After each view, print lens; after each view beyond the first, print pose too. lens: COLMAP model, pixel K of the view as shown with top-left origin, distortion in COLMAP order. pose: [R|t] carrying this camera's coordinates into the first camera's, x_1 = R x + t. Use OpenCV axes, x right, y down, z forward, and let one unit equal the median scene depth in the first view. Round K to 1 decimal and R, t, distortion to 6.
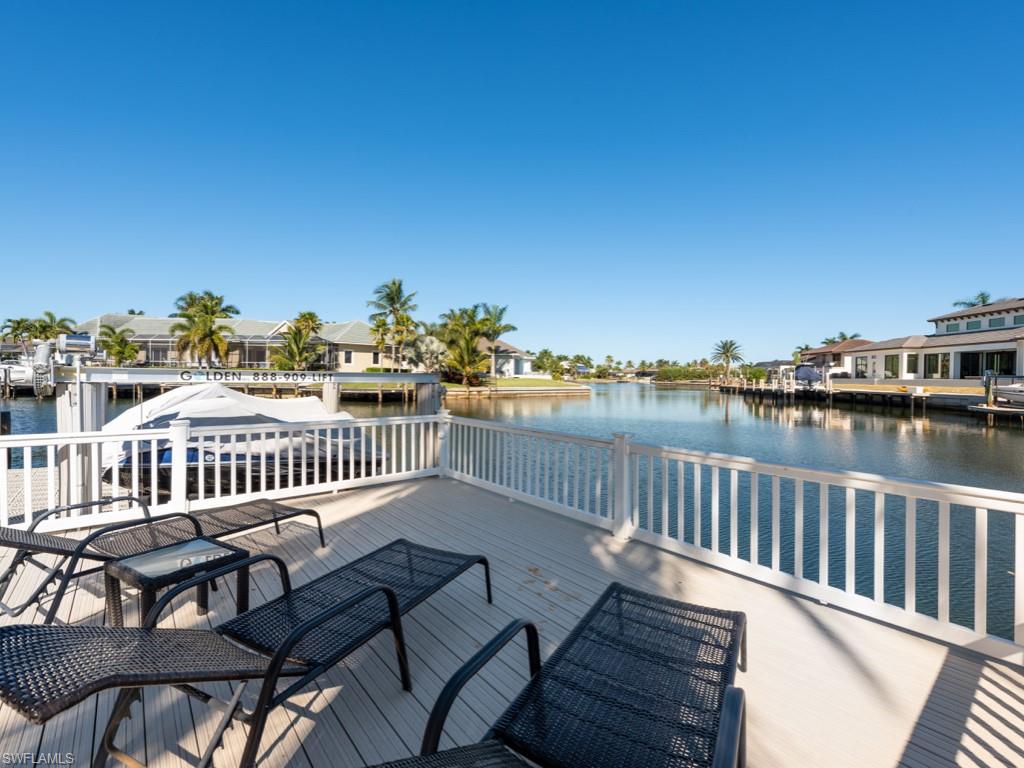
lens RADIAL K [[456.0, 0, 512.0], [0, 456.0, 384.0], [0, 0, 1]] dist [-0.001758, -0.000051]
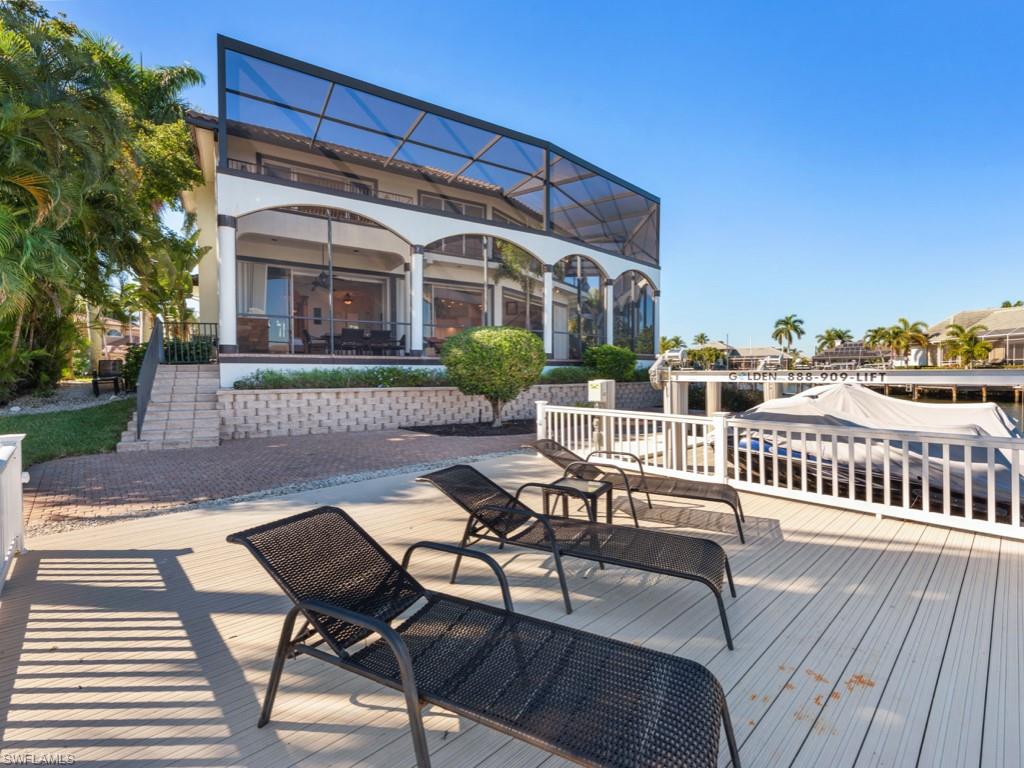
lens RADIAL K [[453.5, 0, 512.0], [0, 453.5, 384.0], [0, 0, 1]] dist [0.000668, -0.000296]
pose [[0.046966, 0.007977, -0.998865, 0.330896], [-0.010769, 0.999914, 0.007479, -0.000130], [0.998838, 0.010405, 0.047048, 0.247303]]
